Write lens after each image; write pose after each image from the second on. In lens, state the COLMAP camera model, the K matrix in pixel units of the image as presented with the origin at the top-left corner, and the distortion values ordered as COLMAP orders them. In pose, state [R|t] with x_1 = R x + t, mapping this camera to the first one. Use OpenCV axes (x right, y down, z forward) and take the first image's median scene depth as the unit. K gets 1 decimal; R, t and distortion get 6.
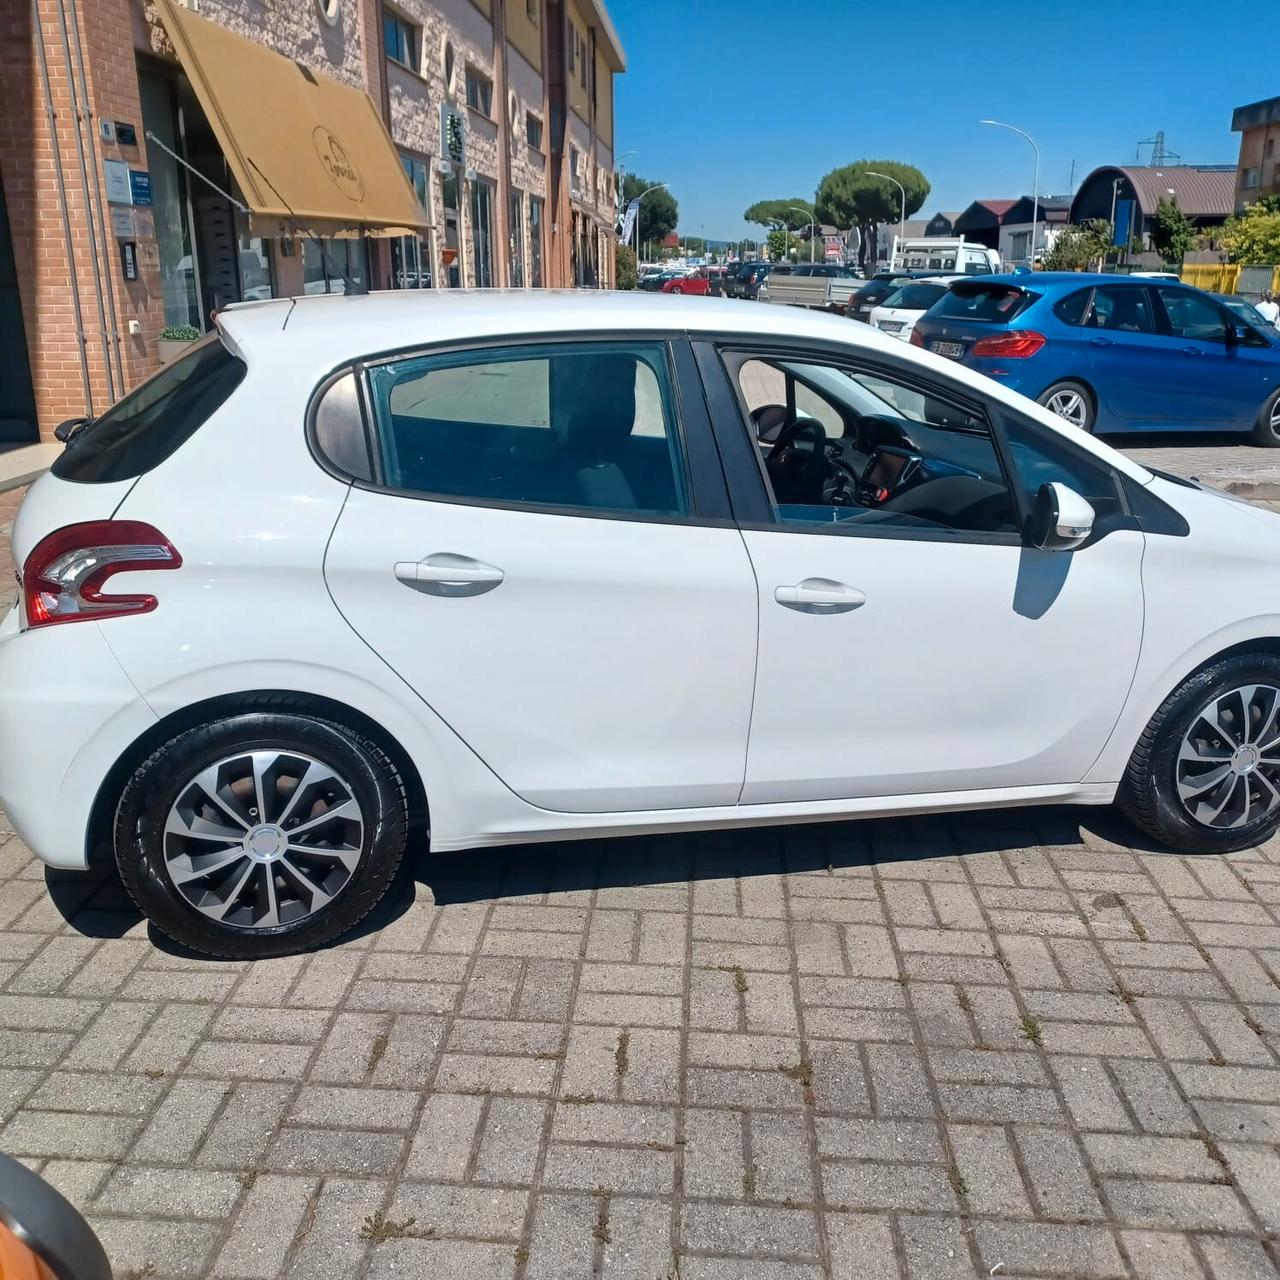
lens RADIAL K [[1242.7, 0, 640.0], [0, 1242.7, 640.0], [0, 0, 1]] dist [0.084471, -0.109793]
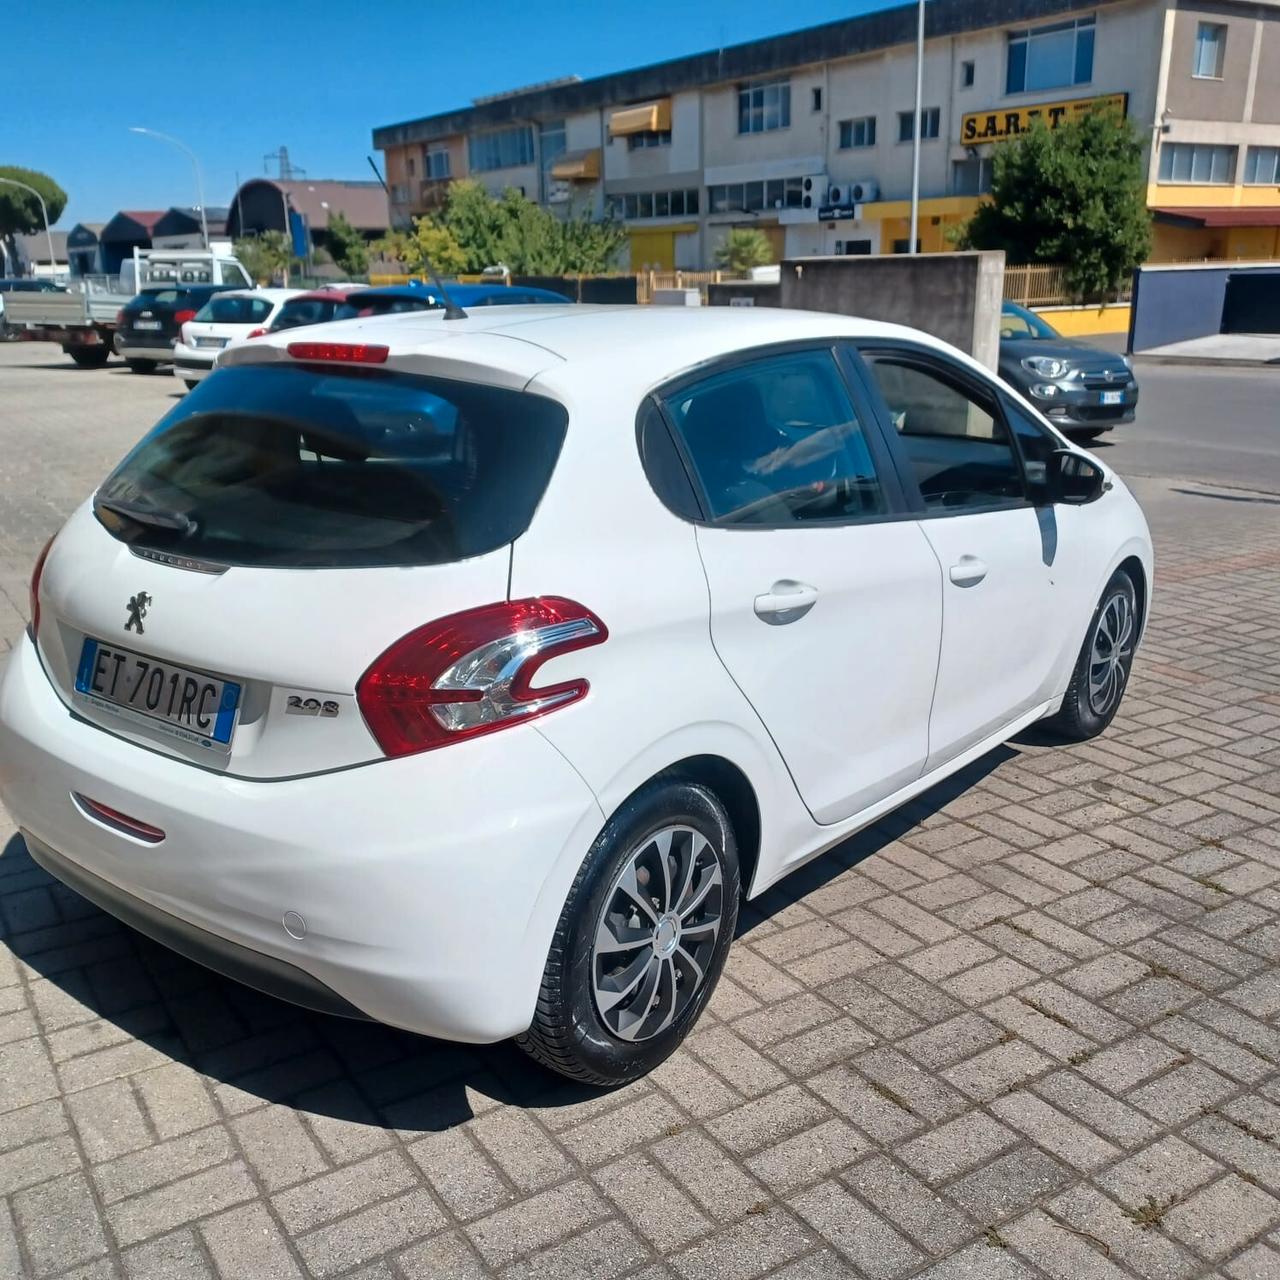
lens RADIAL K [[1257.2, 0, 643.2], [0, 1257.2, 645.7], [0, 0, 1]] dist [0.113054, -0.194092]
pose [[0.806700, -0.185424, 0.561118, -0.687102], [0.189922, 0.980476, 0.050958, -0.078463], [-0.559612, 0.065461, 0.826166, 0.224852]]
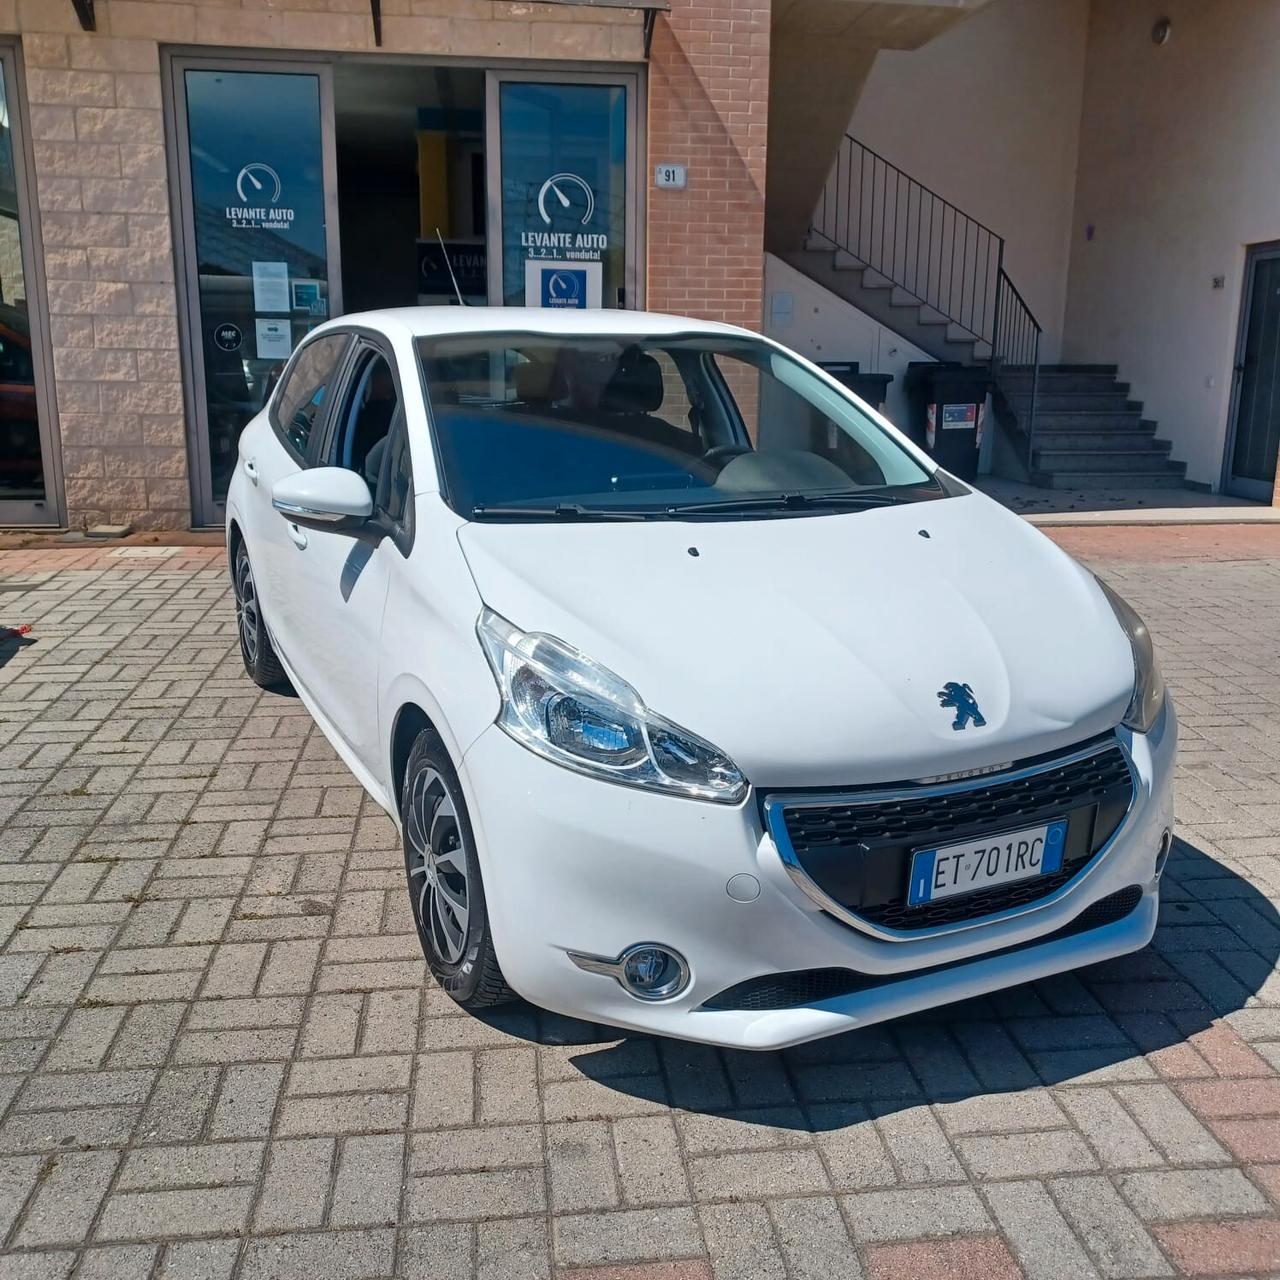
lens RADIAL K [[1239.5, 0, 642.7], [0, 1239.5, 620.1], [0, 0, 1]] dist [0.055628, -0.017504]
pose [[0.178883, 0.208714, -0.961478, 1.349537], [-0.289173, 0.945231, 0.151386, -0.229841], [0.940415, 0.250953, 0.229440, 1.000887]]
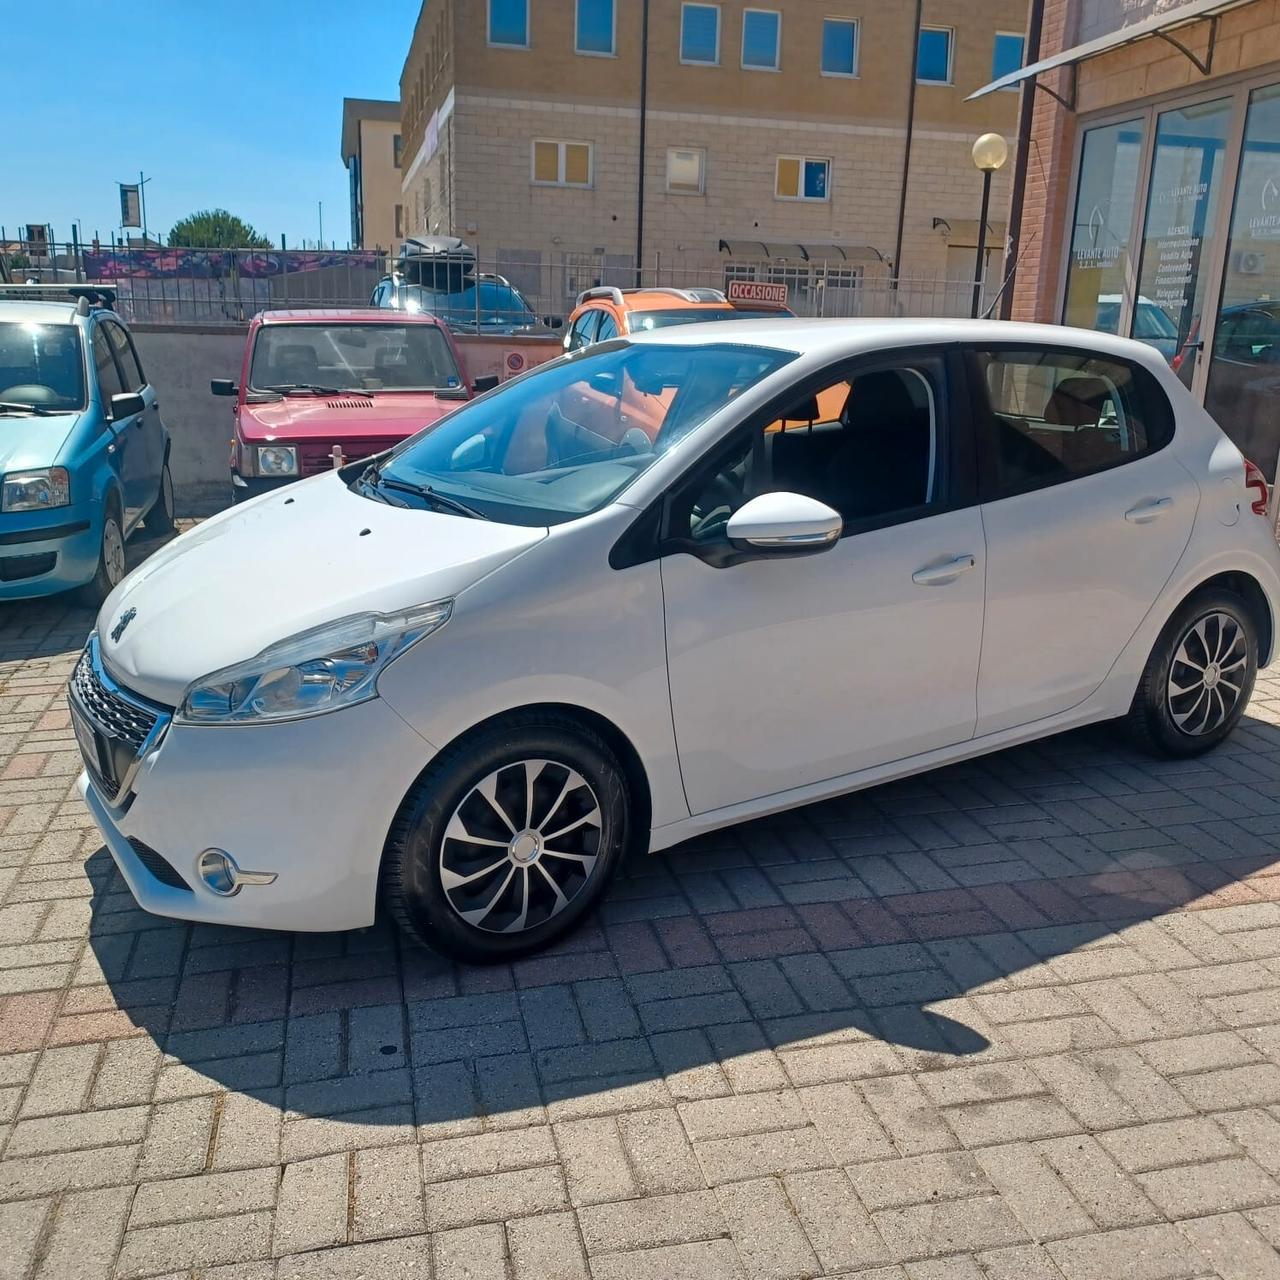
lens RADIAL K [[1246.5, 0, 645.2], [0, 1246.5, 632.0], [0, 0, 1]] dist [0.091318, -0.141683]
pose [[-0.958280, 0.041457, -0.282809, 0.553274], [-0.110280, 0.859194, 0.499625, -0.660906], [0.263701, 0.509968, -0.818776, 2.299747]]
